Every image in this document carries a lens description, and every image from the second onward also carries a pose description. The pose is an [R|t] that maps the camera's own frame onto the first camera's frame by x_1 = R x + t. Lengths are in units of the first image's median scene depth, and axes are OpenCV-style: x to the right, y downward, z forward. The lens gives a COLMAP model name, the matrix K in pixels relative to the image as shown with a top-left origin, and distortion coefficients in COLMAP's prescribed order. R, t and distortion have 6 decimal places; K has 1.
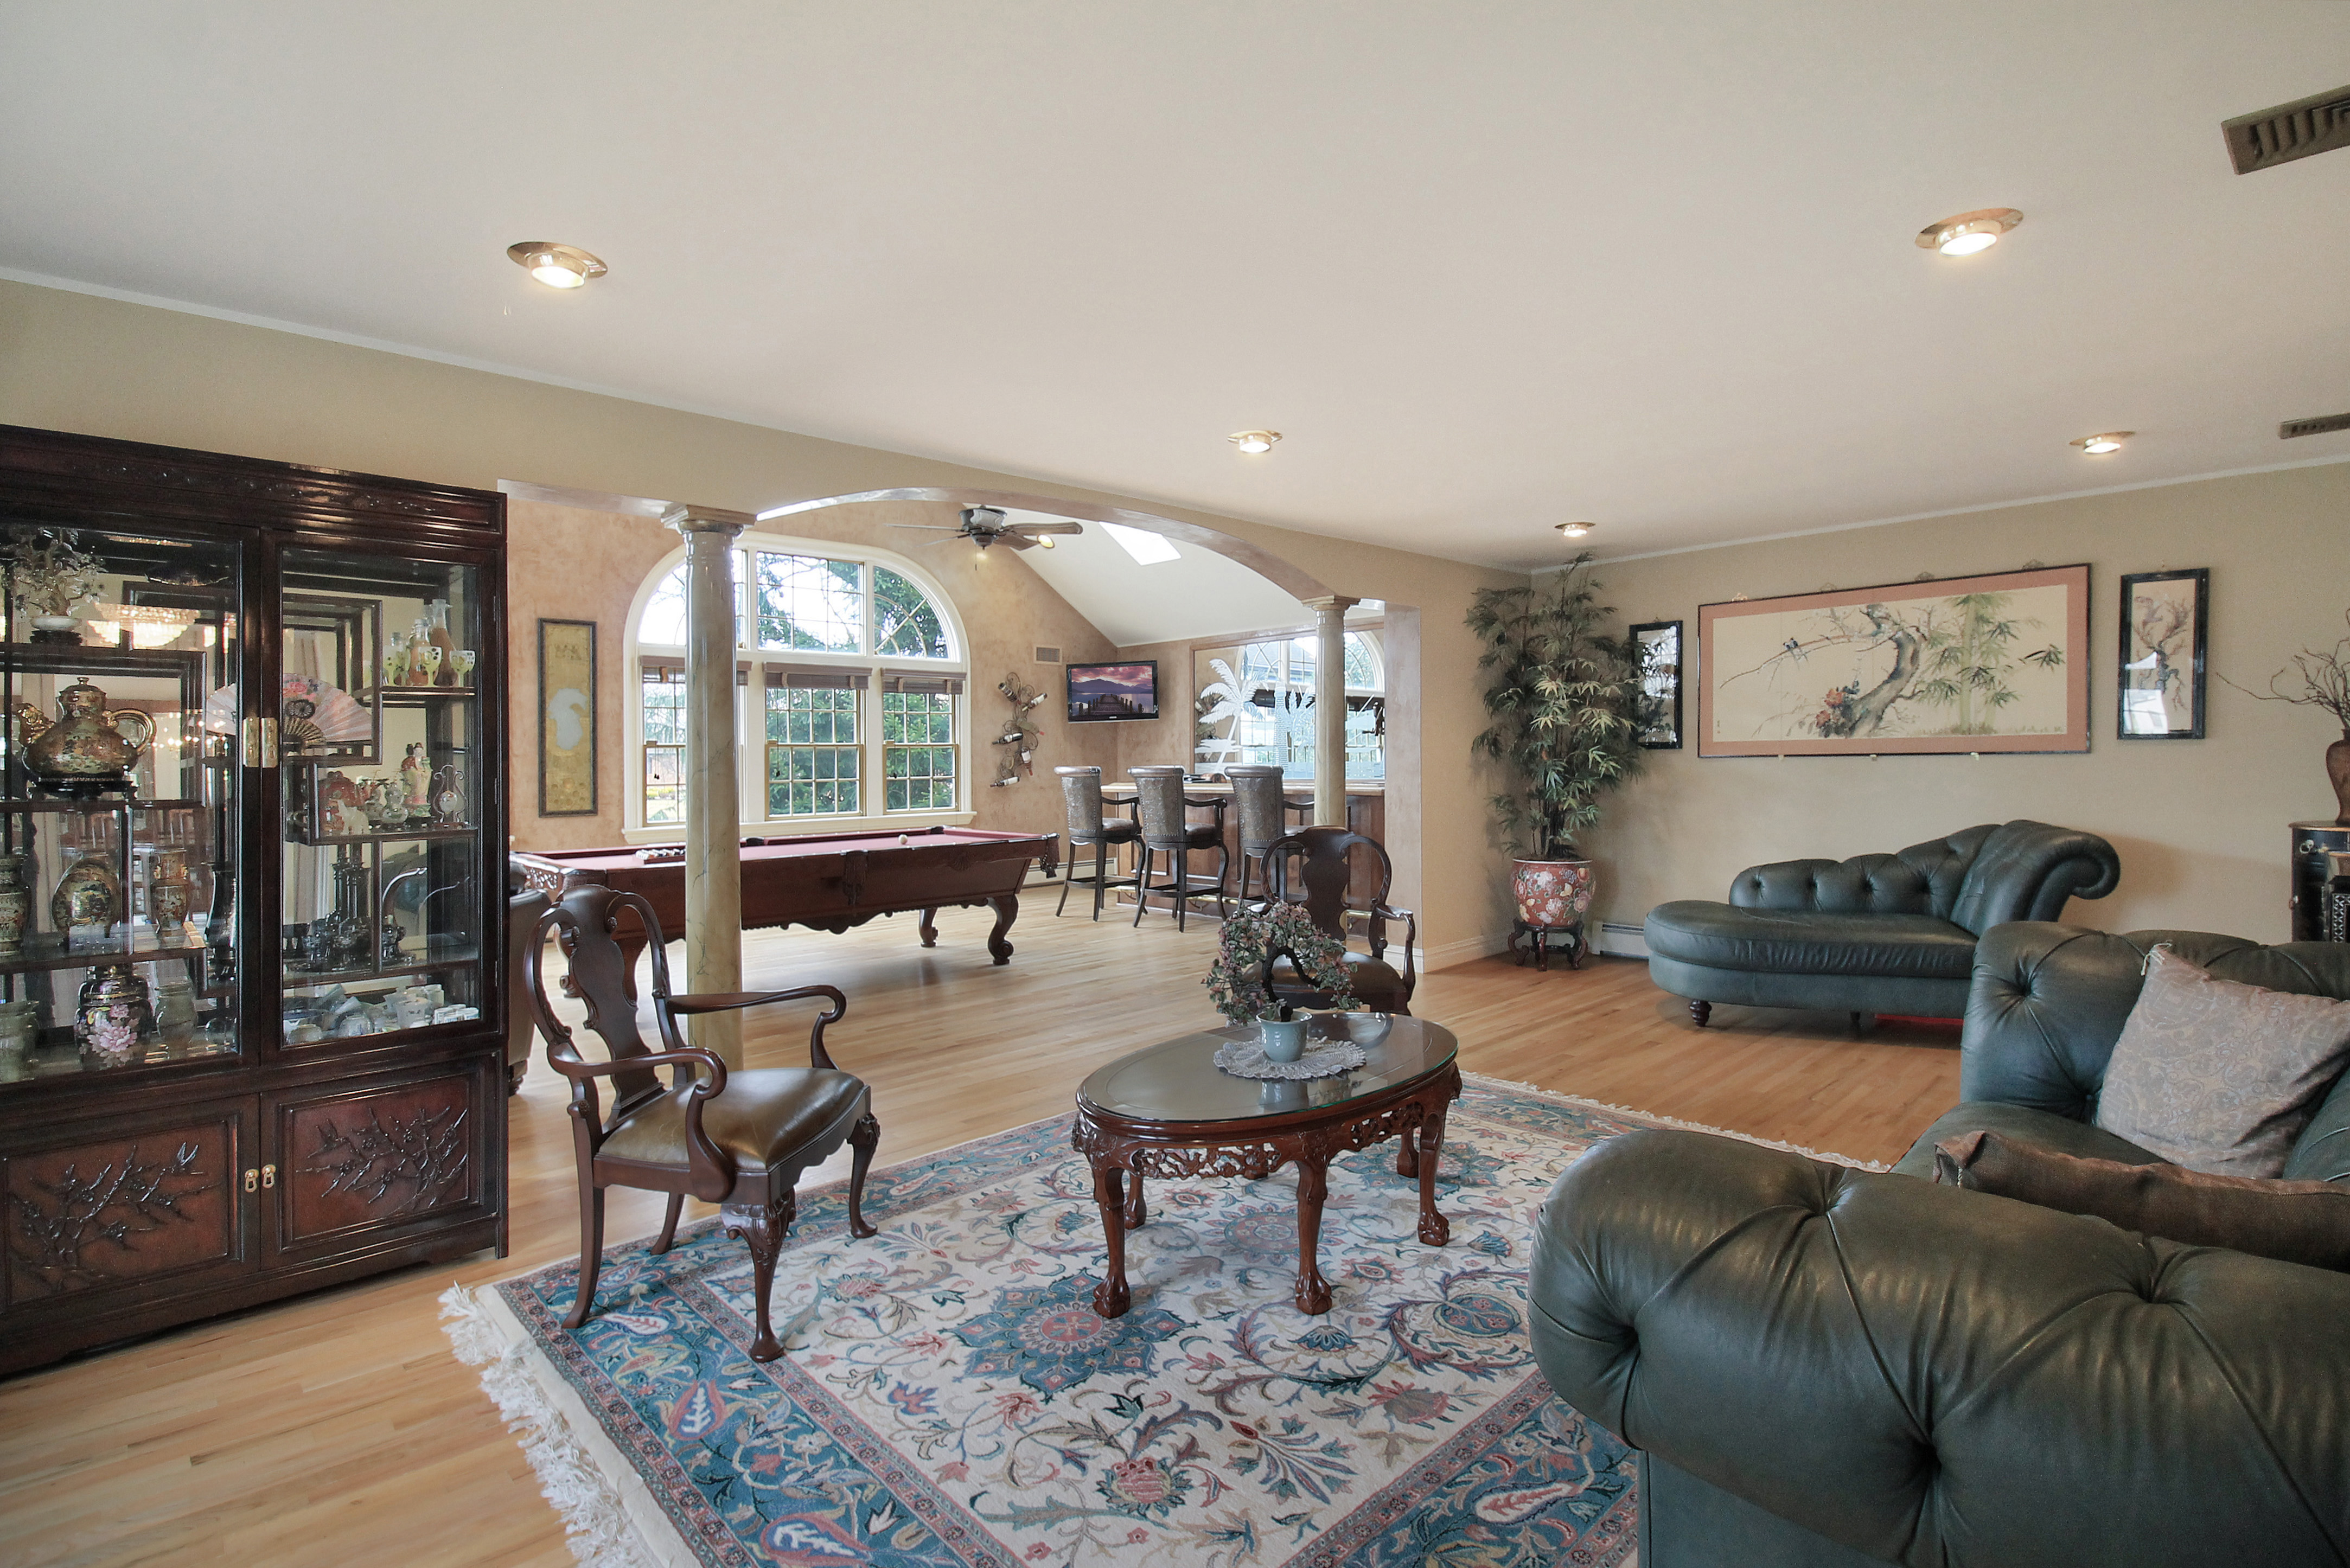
lens RADIAL K [[1112.6, 0, 1137.9], [0, 1112.6, 756.2], [0, 0, 1]] dist [-0.020743, -0.001458]
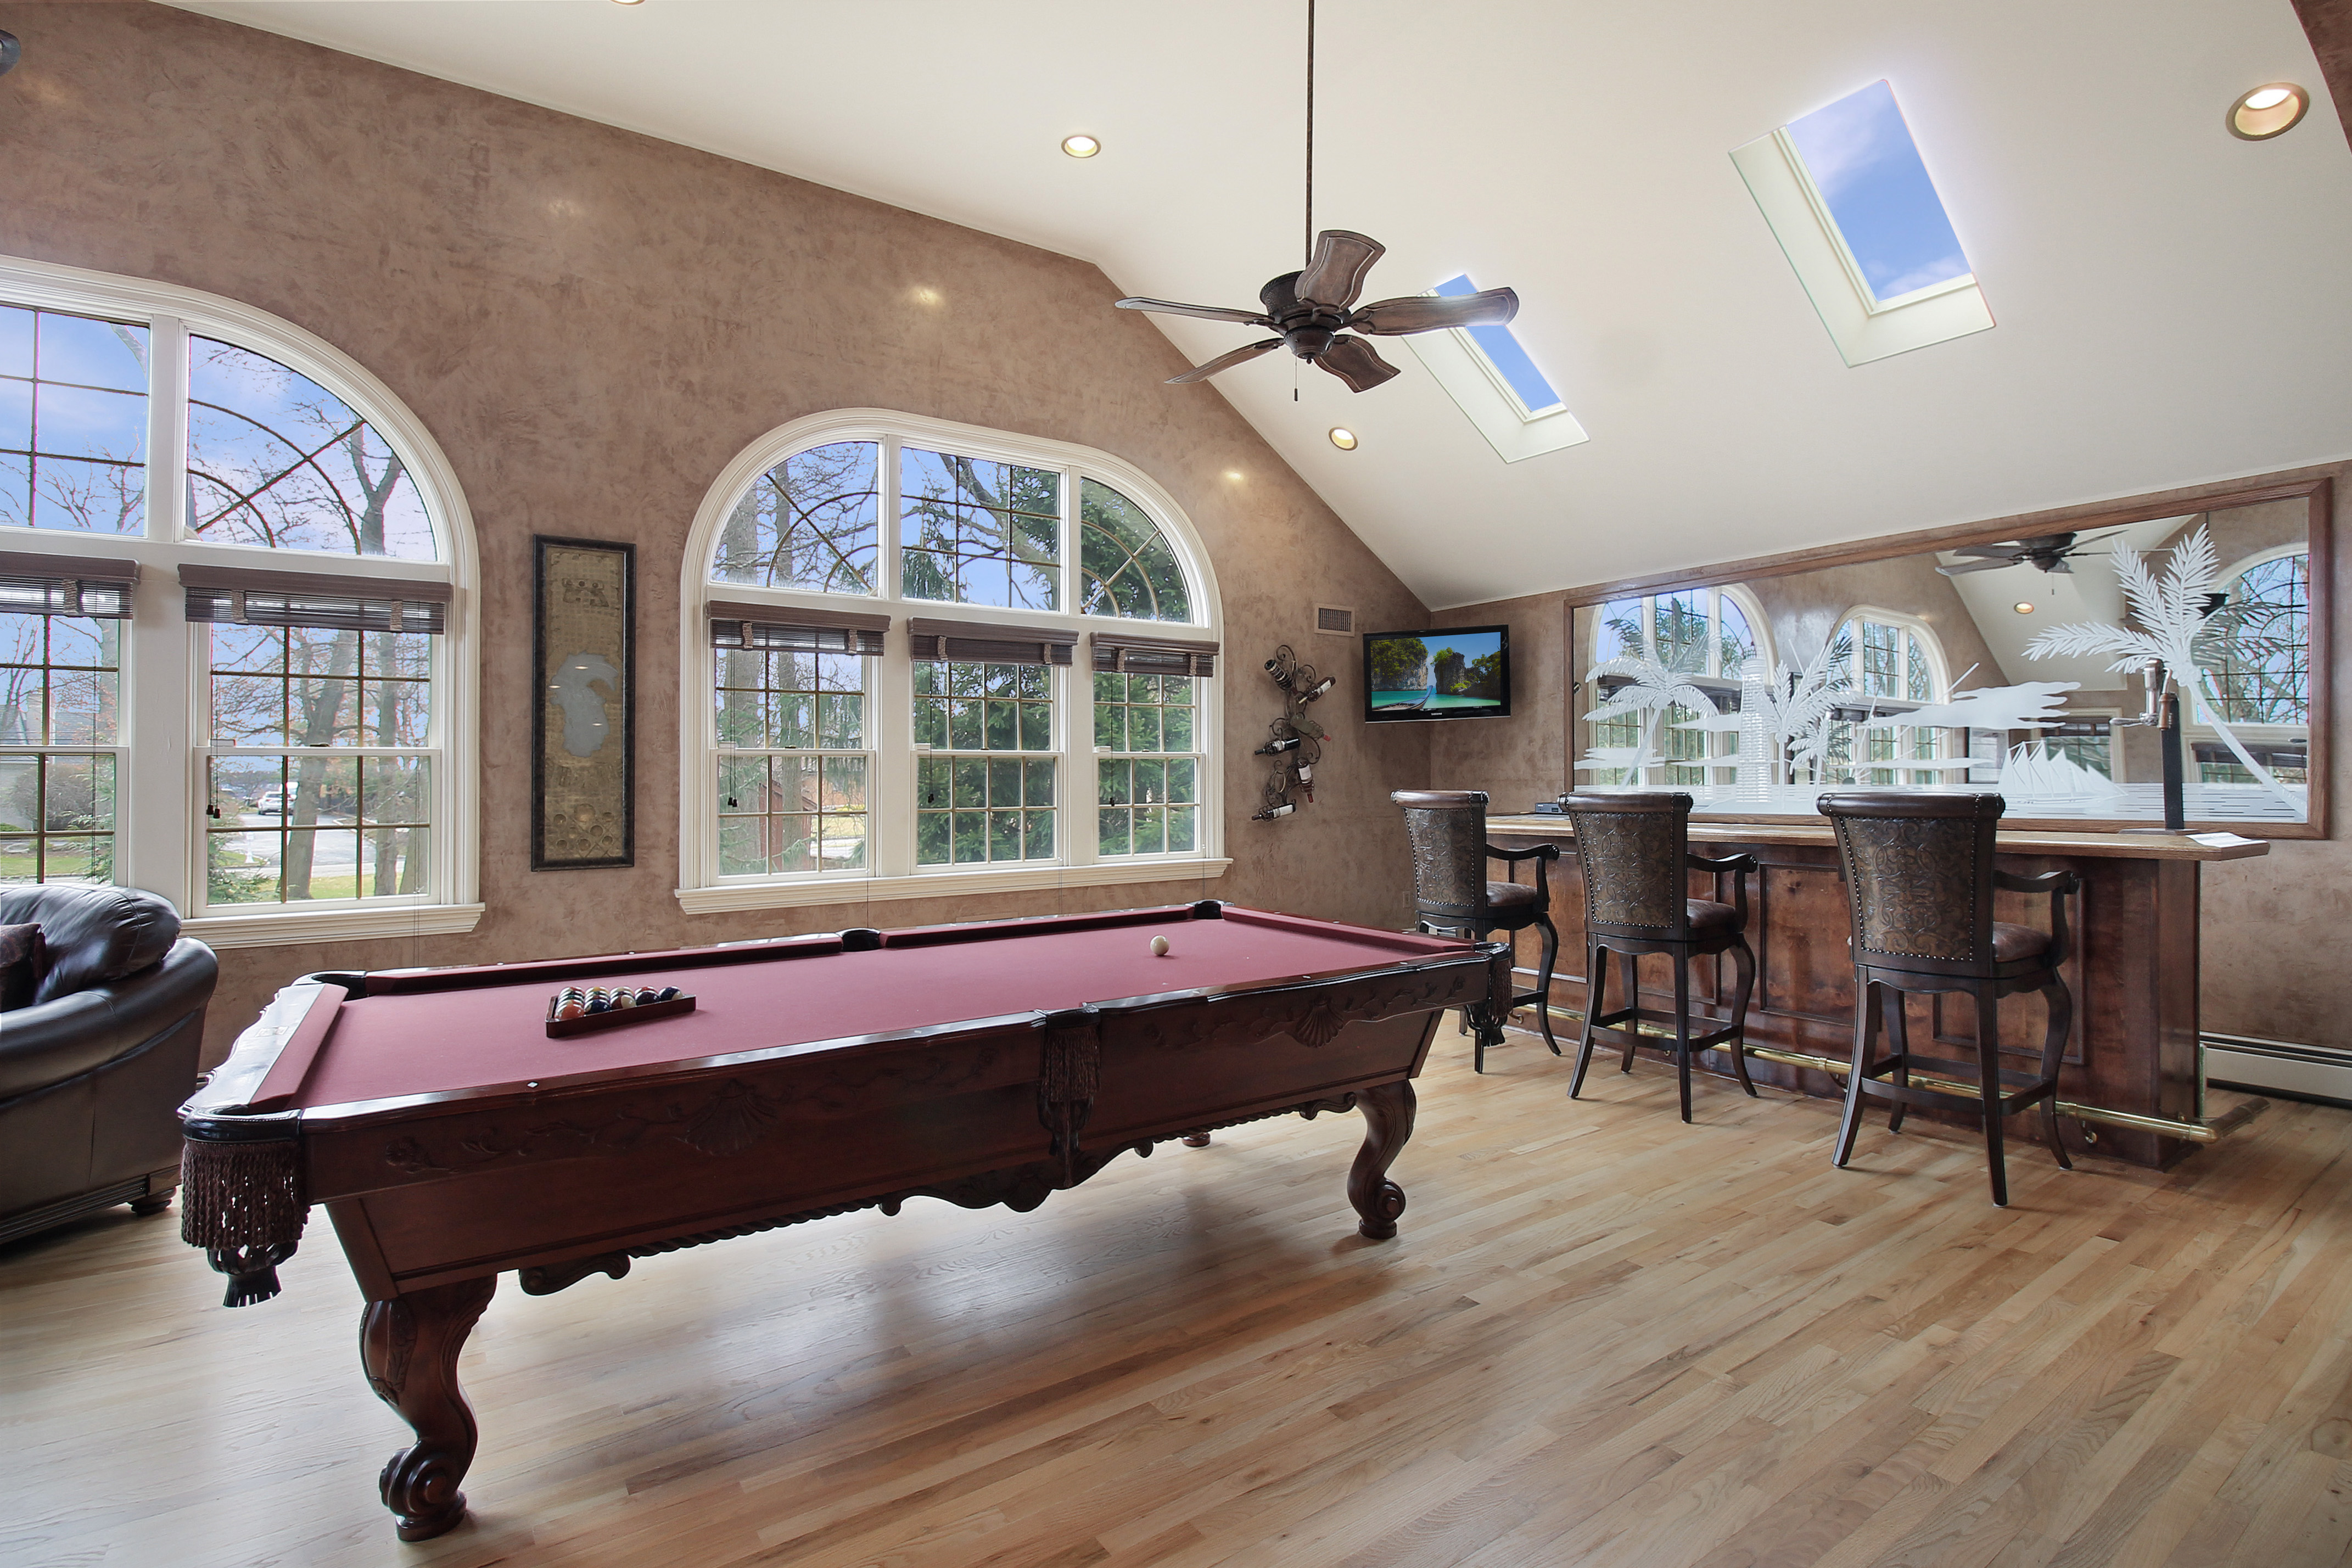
lens RADIAL K [[1113.6, 0, 1177.6], [0, 1113.6, 774.5], [0, 0, 1]] dist [-0.020743, -0.001458]
pose [[0.992015, 0.005085, -0.126014, -0.113415], [-0.005286, 0.999985, -0.001263, 0.002518], [0.126005, 0.001919, 0.992028, 0.417780]]
